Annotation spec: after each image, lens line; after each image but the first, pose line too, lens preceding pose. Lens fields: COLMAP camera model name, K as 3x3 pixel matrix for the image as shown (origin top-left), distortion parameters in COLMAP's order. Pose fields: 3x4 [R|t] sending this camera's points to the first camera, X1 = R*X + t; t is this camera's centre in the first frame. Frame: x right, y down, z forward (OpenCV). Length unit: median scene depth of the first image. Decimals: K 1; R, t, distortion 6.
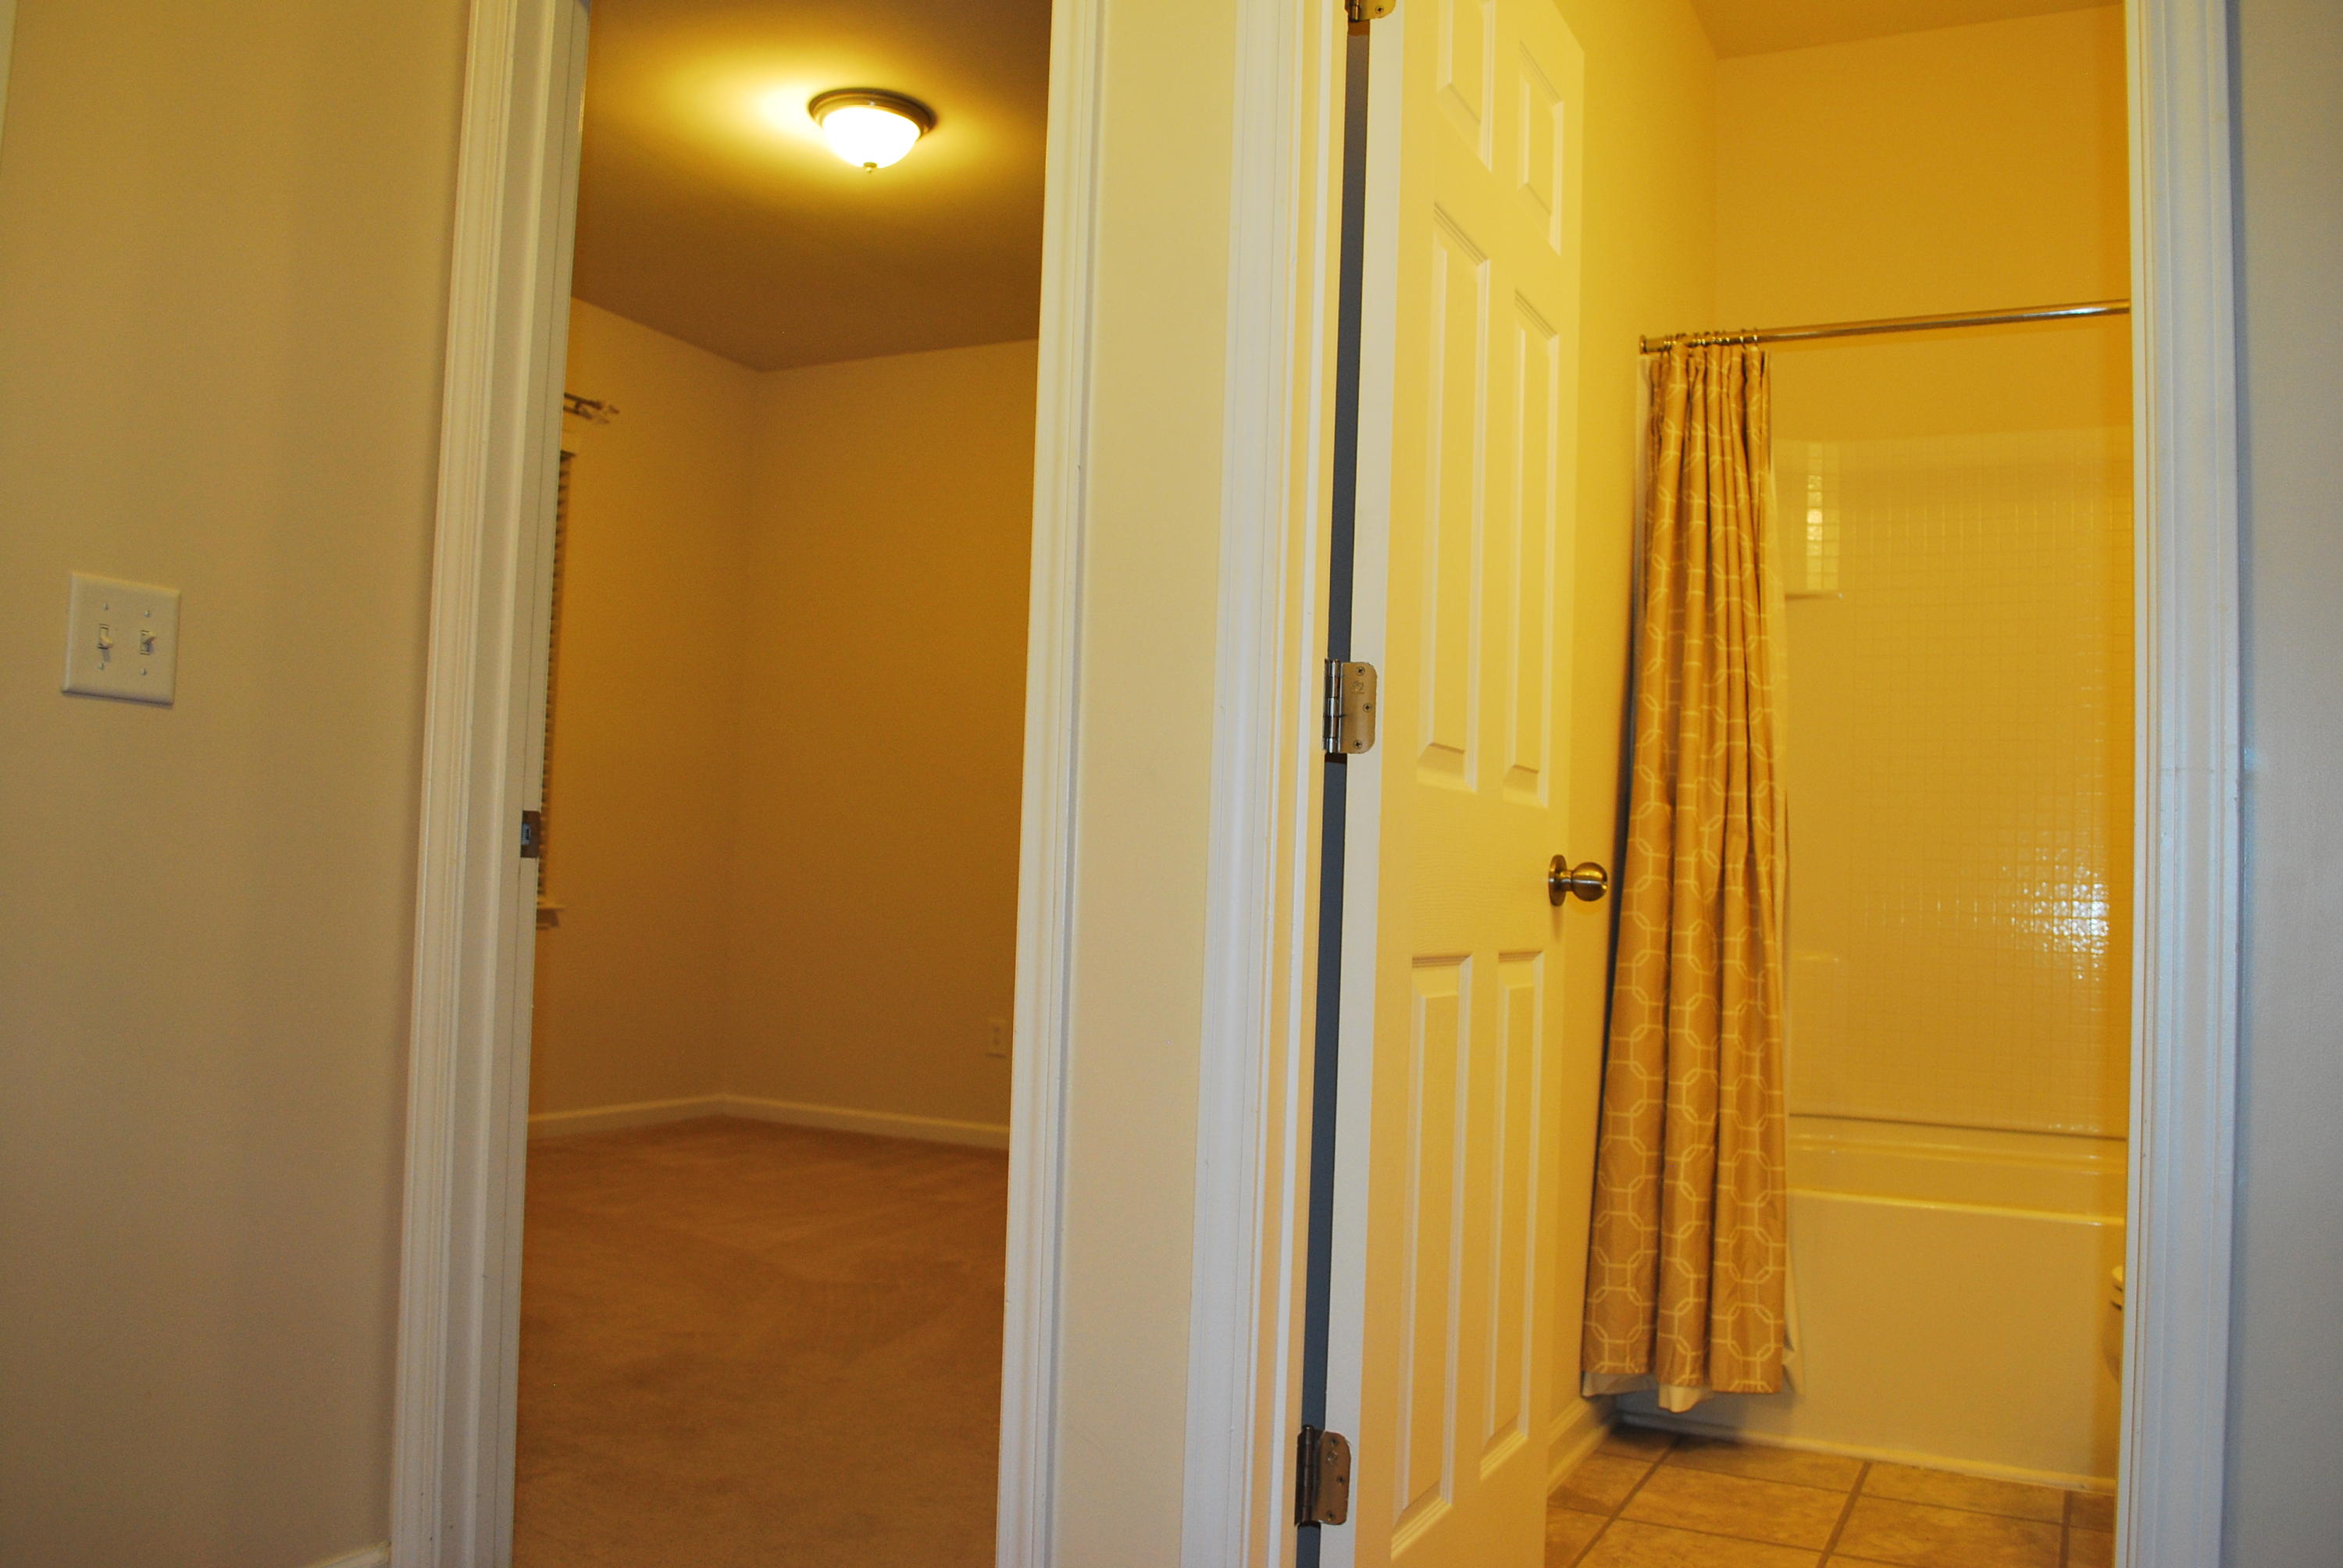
lens RADIAL K [[1855.6, 0, 1176.0], [0, 1855.6, 809.4], [0, 0, 1]] dist [-0.084794, 0.014321]
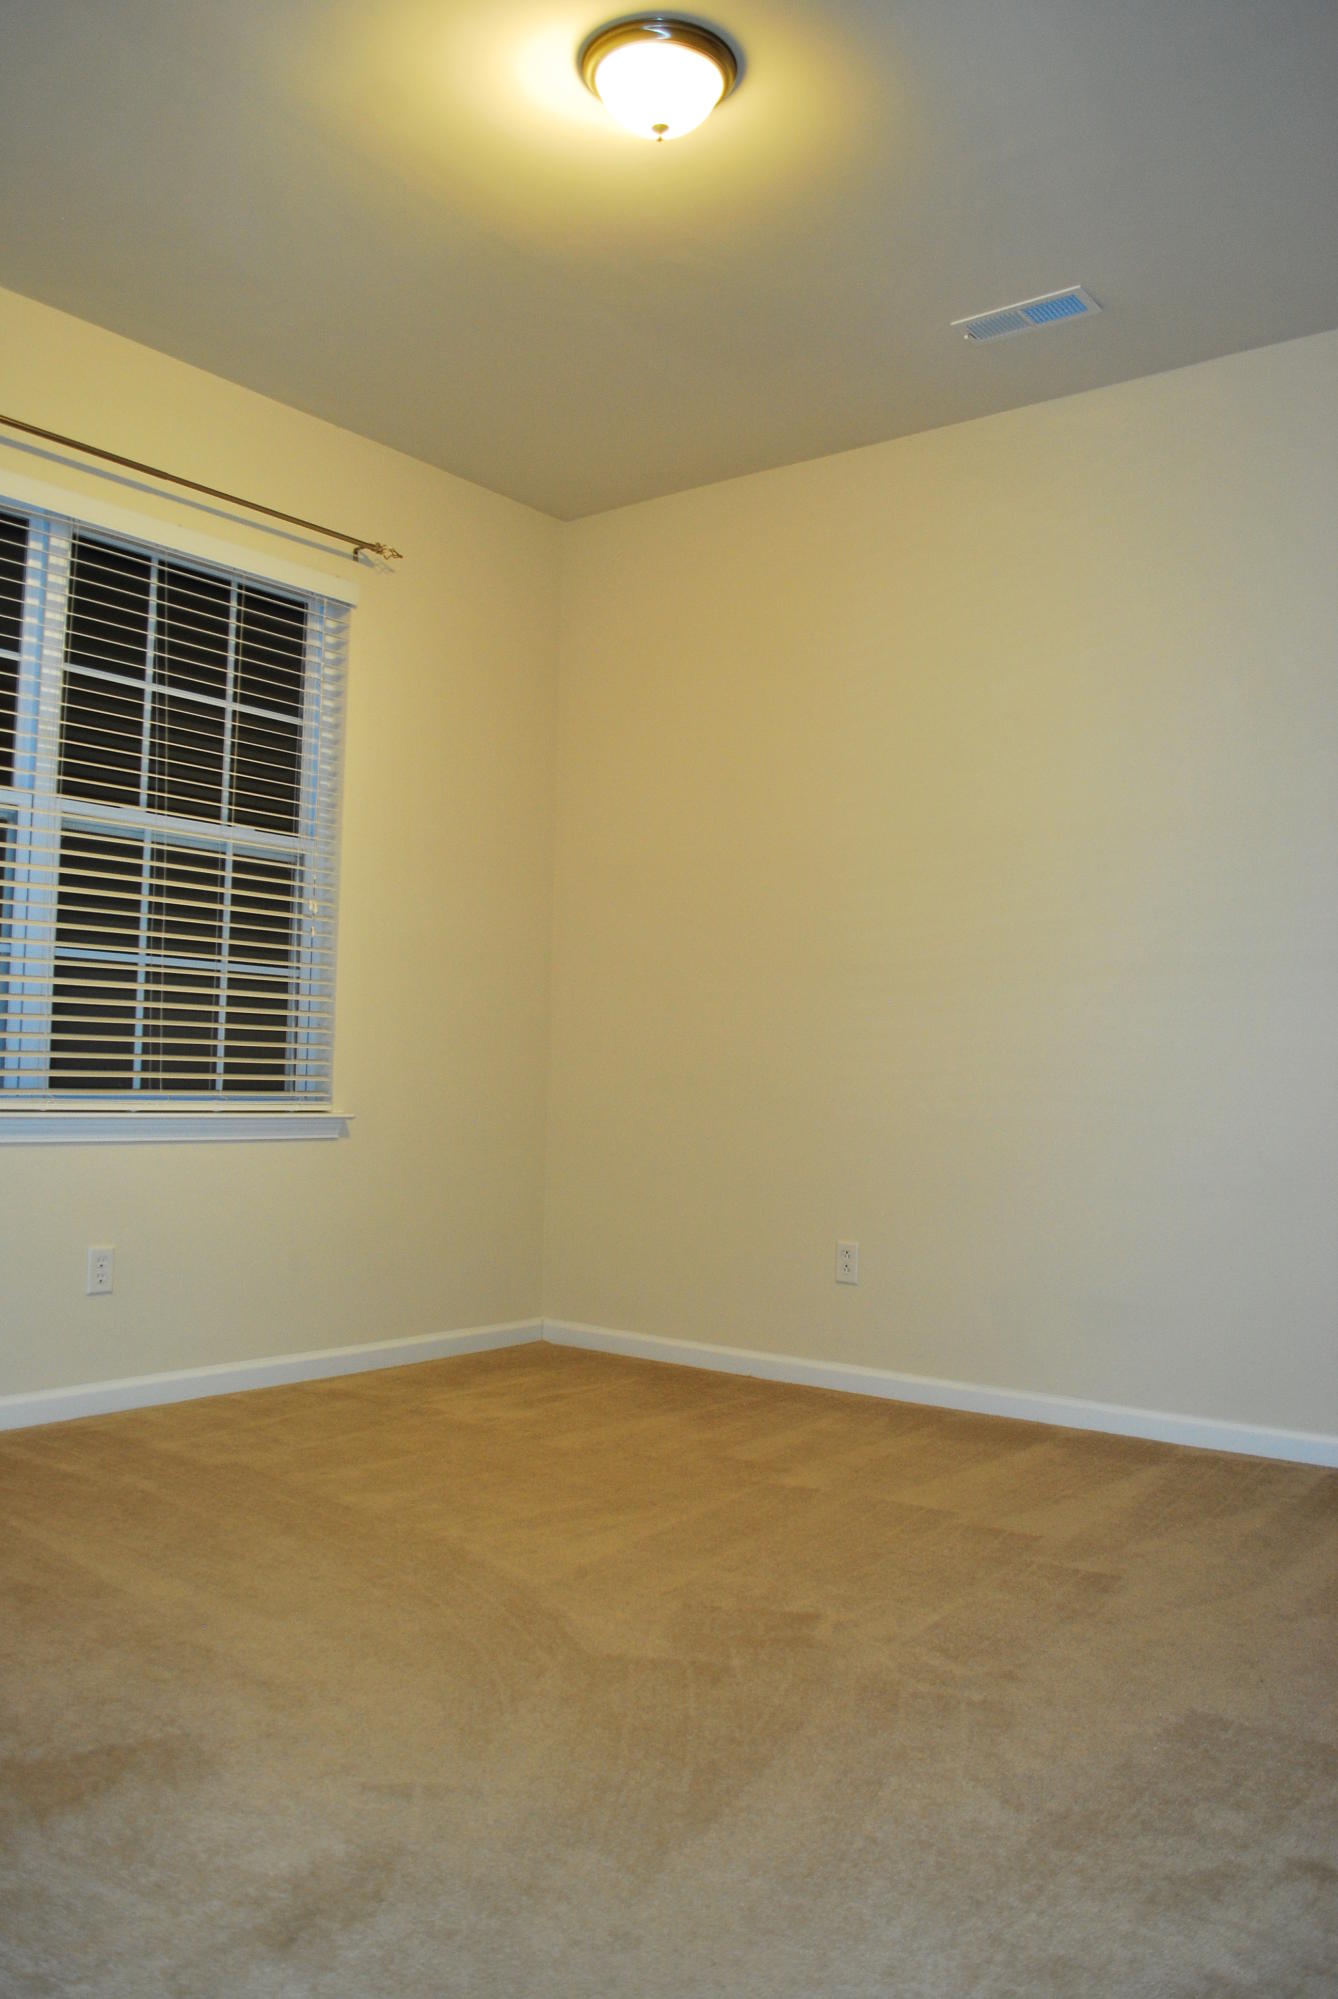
lens RADIAL K [[1583.3, 0, 669.0], [0, 1583.3, 999.5], [0, 0, 1]] dist [-0.084794, 0.014321]
pose [[0.981289, -0.023927, -0.191049, -0.040195], [0.021742, 0.999672, -0.013529, 0.011648], [0.191310, 0.009122, 0.981487, 0.303398]]
